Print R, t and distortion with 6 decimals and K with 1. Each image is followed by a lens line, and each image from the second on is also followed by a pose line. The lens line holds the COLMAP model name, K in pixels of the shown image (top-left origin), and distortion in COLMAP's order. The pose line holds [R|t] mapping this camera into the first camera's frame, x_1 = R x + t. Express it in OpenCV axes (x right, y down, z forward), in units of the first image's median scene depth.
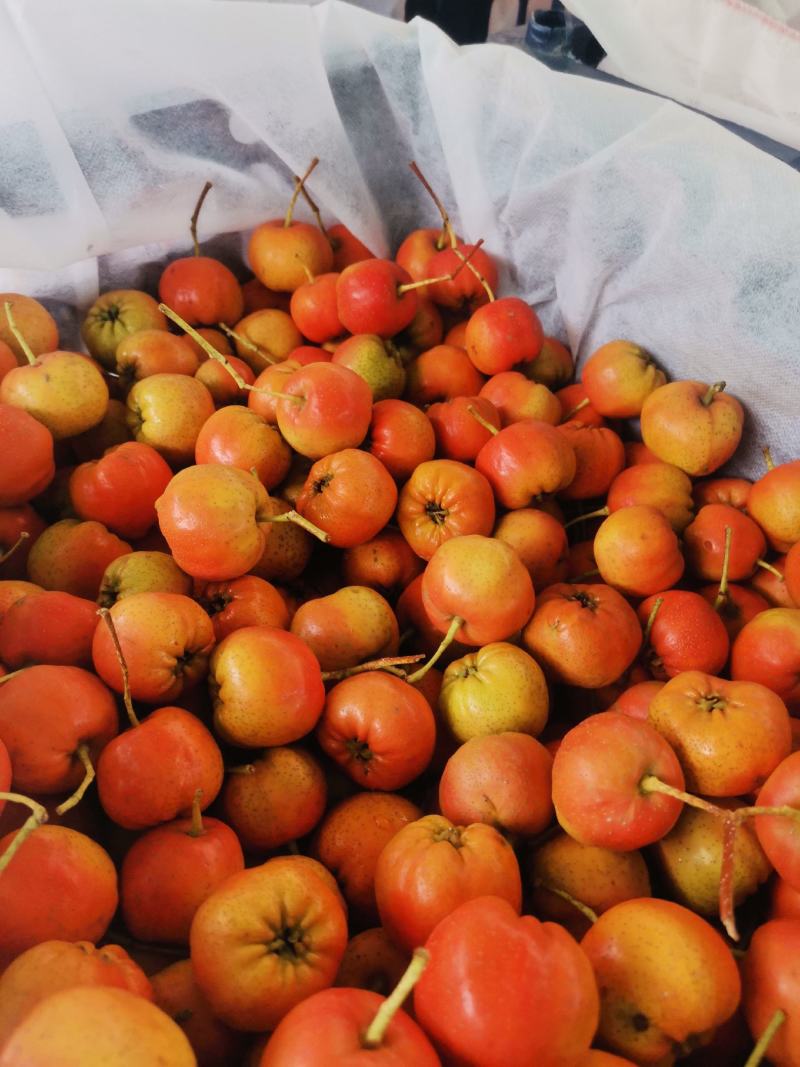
lens RADIAL K [[894.5, 0, 400.0], [0, 894.5, 533.5], [0, 0, 1]] dist [0.112265, -0.206467]
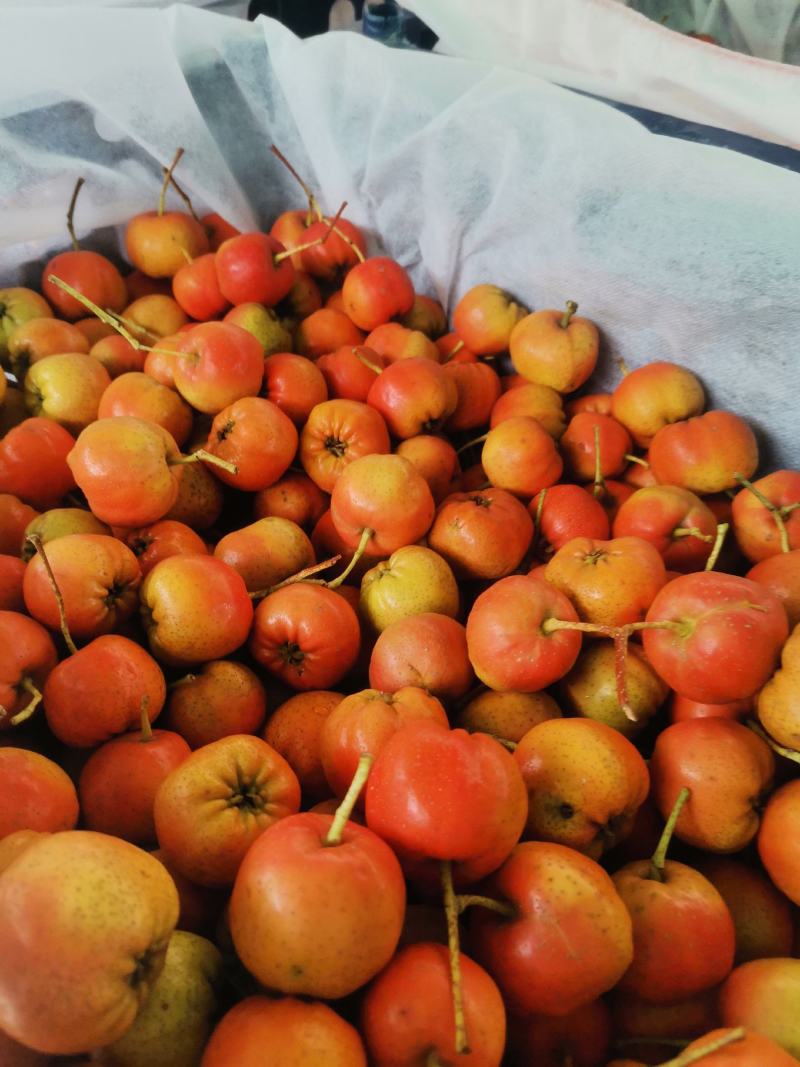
lens RADIAL K [[894.5, 0, 400.0], [0, 894.5, 533.5], [0, 0, 1]] dist [0.112265, -0.206467]
pose [[0.986550, -0.125005, 0.105320, -0.010415], [0.129116, 0.991076, -0.033135, 0.130404], [-0.100238, 0.046288, 0.993886, -0.077805]]
